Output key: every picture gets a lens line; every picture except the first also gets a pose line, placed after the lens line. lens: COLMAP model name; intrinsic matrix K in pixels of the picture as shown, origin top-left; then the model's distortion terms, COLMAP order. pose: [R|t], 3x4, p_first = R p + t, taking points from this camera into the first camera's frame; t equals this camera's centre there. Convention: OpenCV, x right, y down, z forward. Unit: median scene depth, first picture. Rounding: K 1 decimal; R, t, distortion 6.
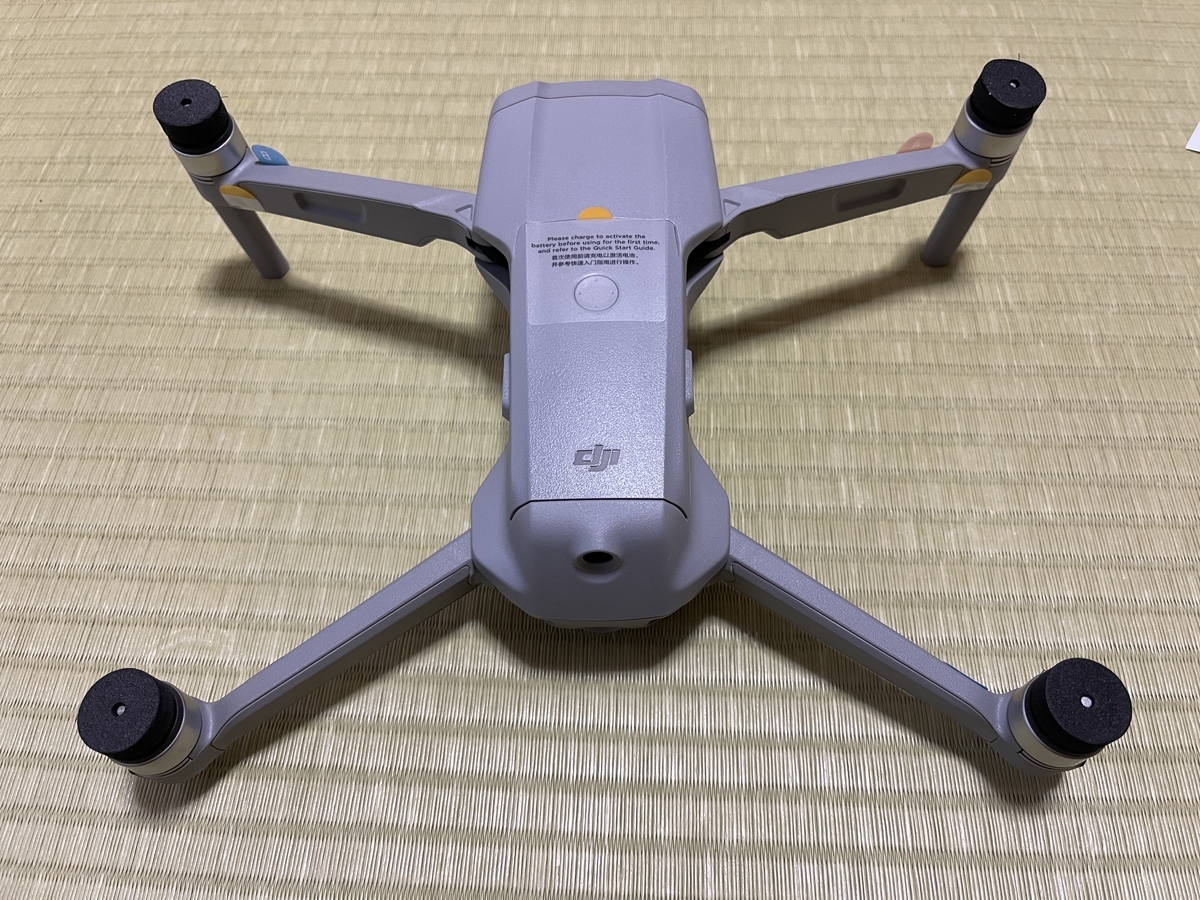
lens RADIAL K [[928.5, 0, 595.7], [0, 928.5, 445.7], [0, 0, 1]] dist [0.038978, -0.077546]
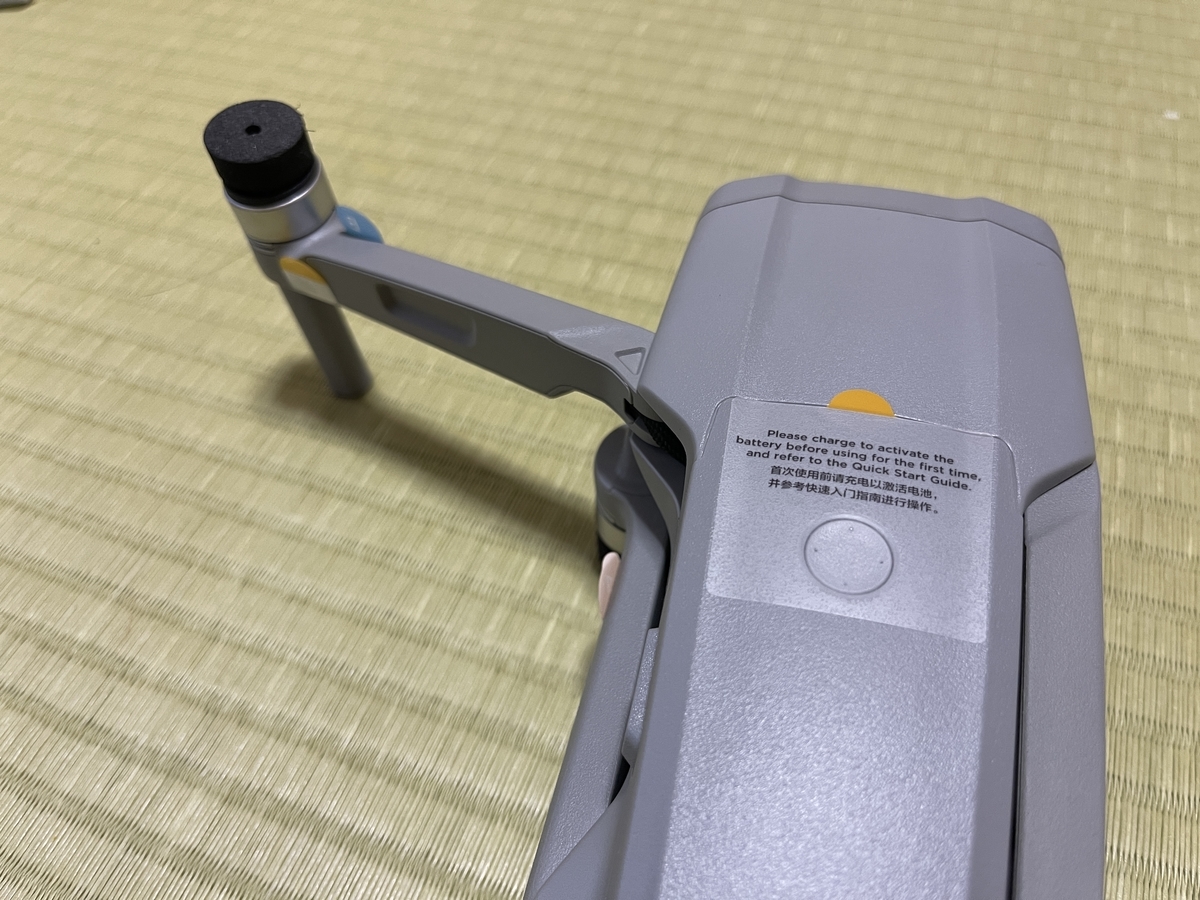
lens RADIAL K [[928.5, 0, 600.5], [0, 928.5, 481.2], [0, 0, 1]] dist [0.038978, -0.077546]
pose [[0.952543, 0.229307, -0.200201, 0.008036], [-0.245564, 0.967509, -0.060210, -0.151063], [0.179890, 0.106515, 0.977903, 0.400908]]
